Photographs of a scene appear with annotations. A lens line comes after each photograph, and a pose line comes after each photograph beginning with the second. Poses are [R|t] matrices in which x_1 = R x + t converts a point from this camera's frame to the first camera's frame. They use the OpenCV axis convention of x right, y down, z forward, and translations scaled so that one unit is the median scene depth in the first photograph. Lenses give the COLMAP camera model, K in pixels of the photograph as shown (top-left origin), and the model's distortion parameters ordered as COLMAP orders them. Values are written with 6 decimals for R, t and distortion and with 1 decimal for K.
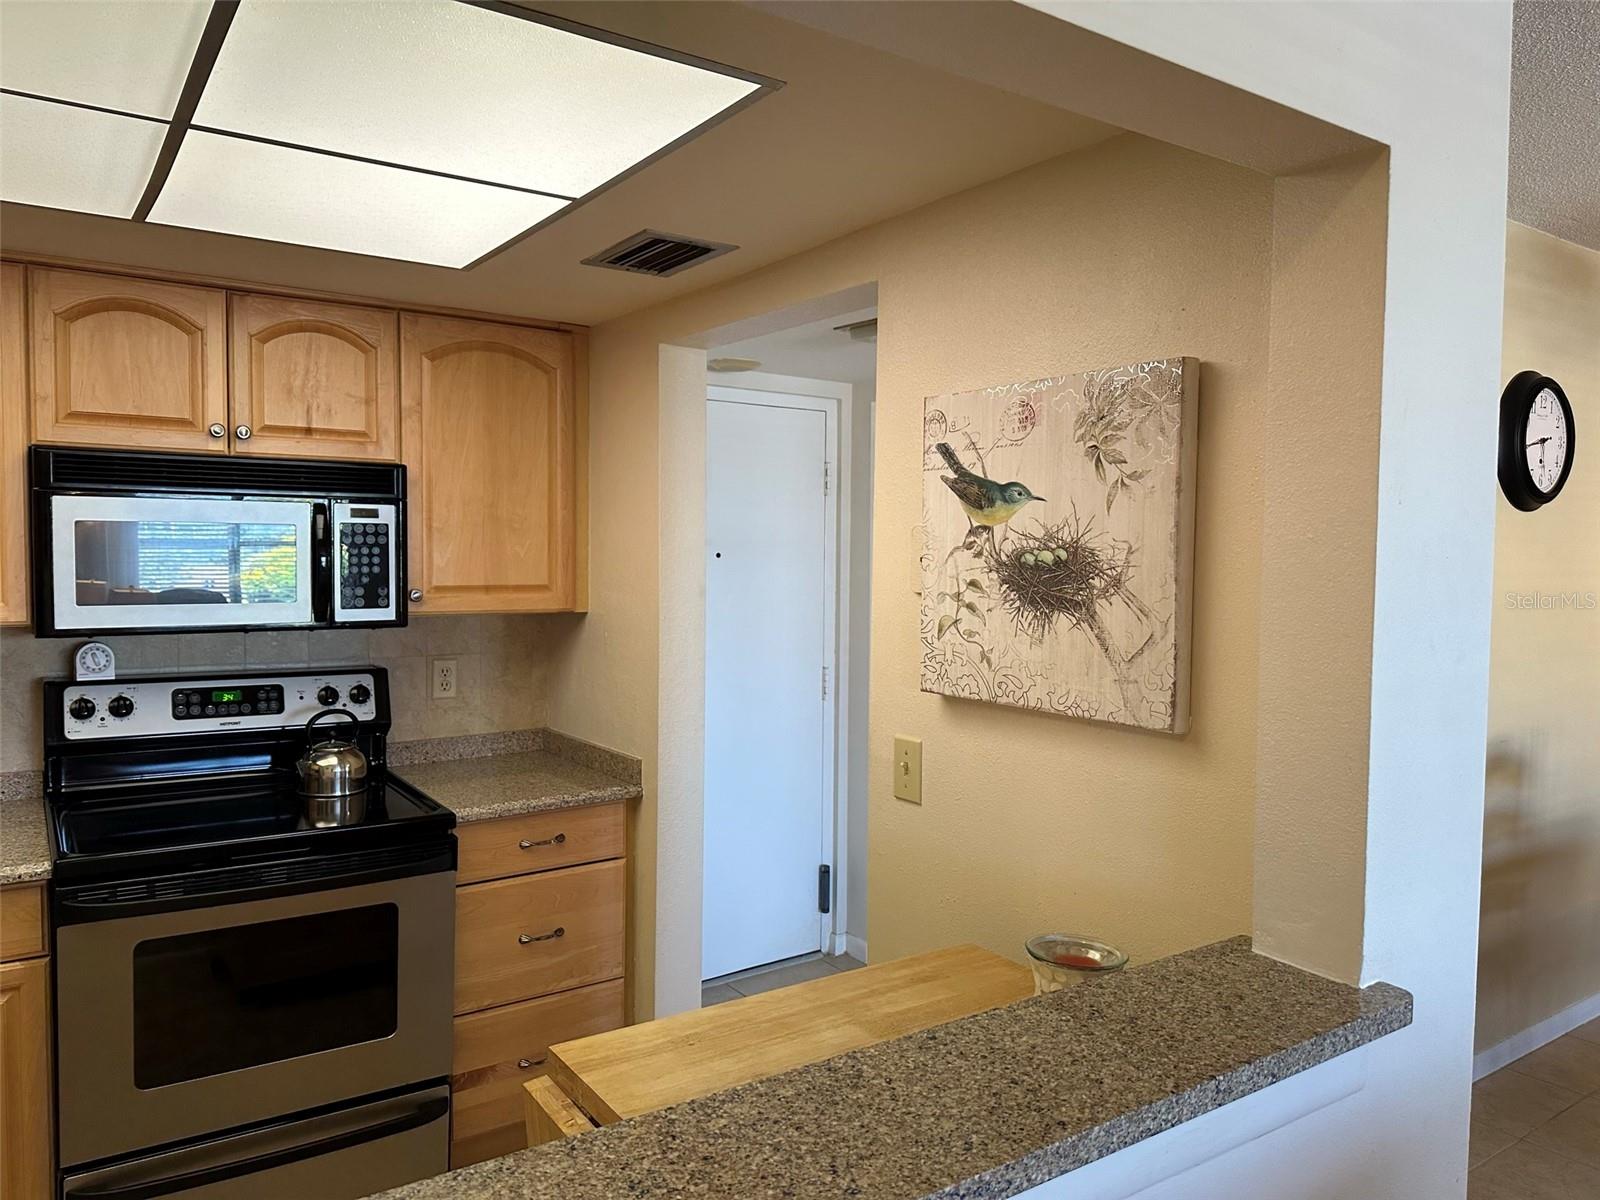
lens RADIAL K [[1135.9, 0, 793.9], [0, 1135.9, 593.5], [0, 0, 1]] dist [0.002406, -0.009563]
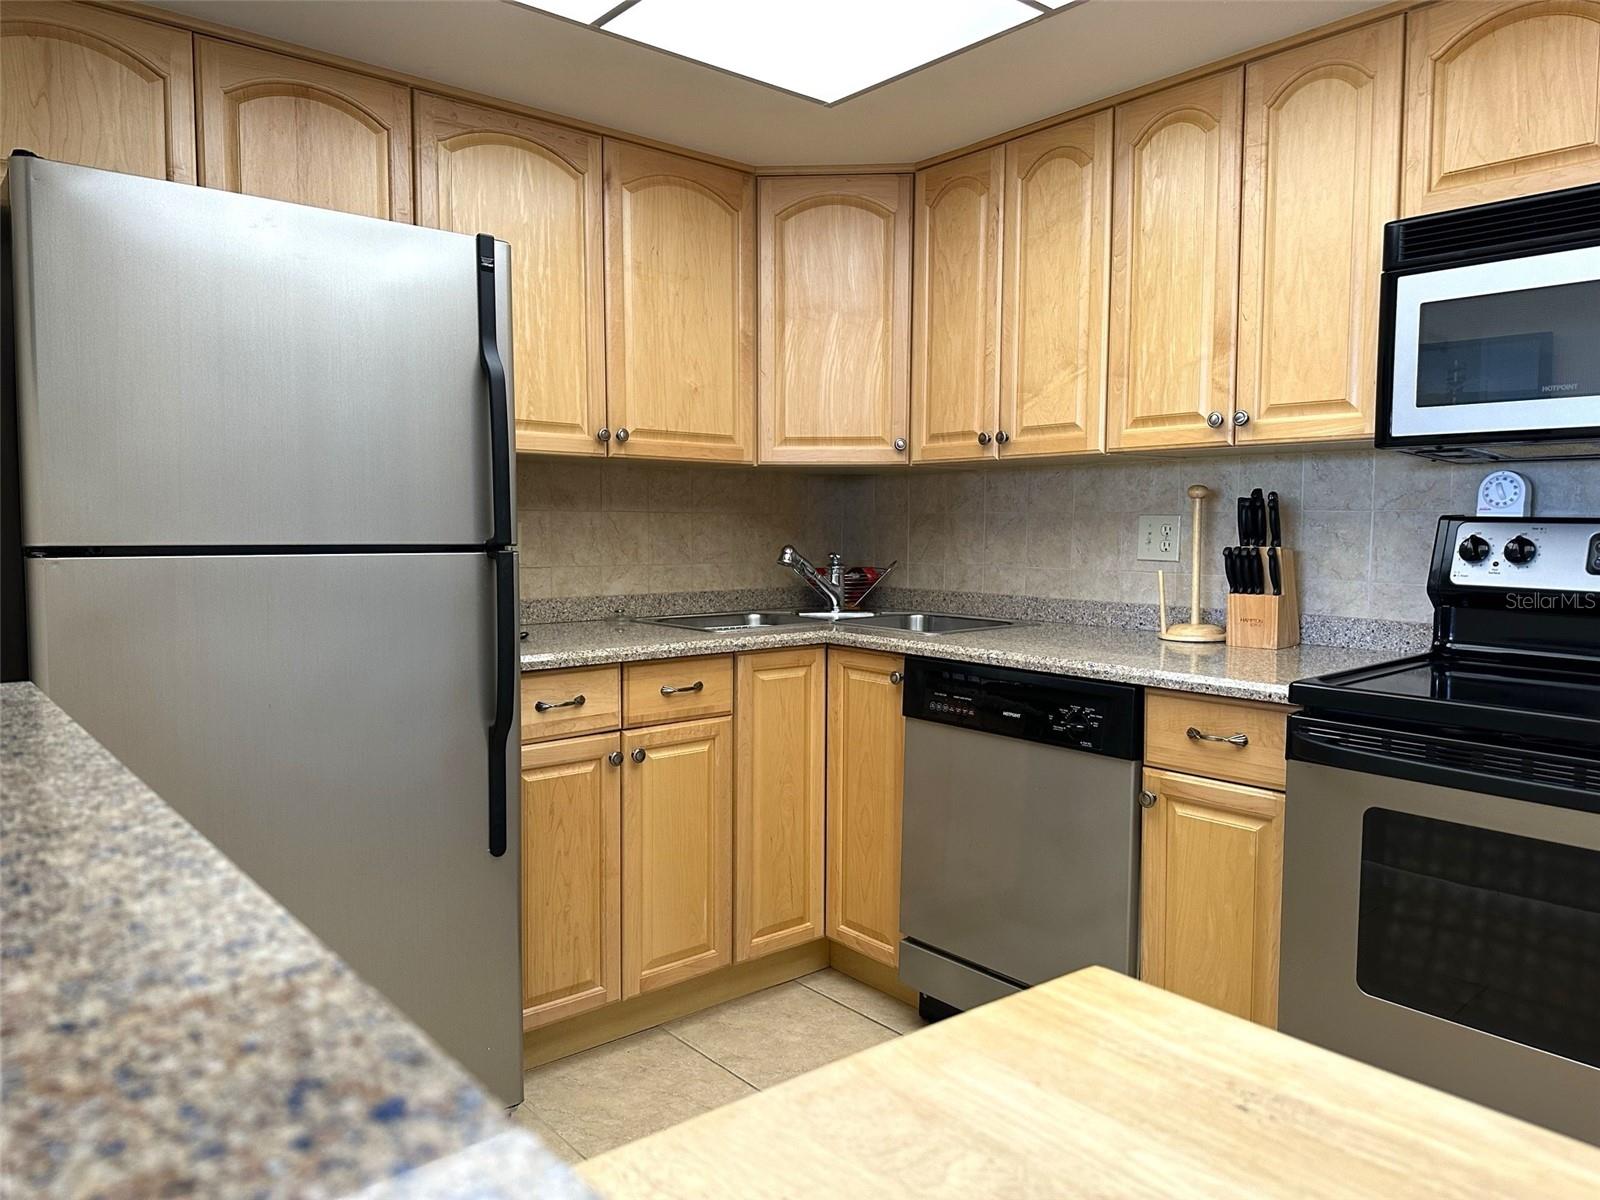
lens RADIAL K [[1135.9, 0, 793.9], [0, 1135.9, 593.5], [0, 0, 1]] dist [0.002406, -0.009563]
pose [[0.094401, 0.052963, -0.994124, 0.149220], [-0.047079, 0.997704, 0.048683, 0.124442], [0.994420, 0.042207, 0.096678, 0.466326]]
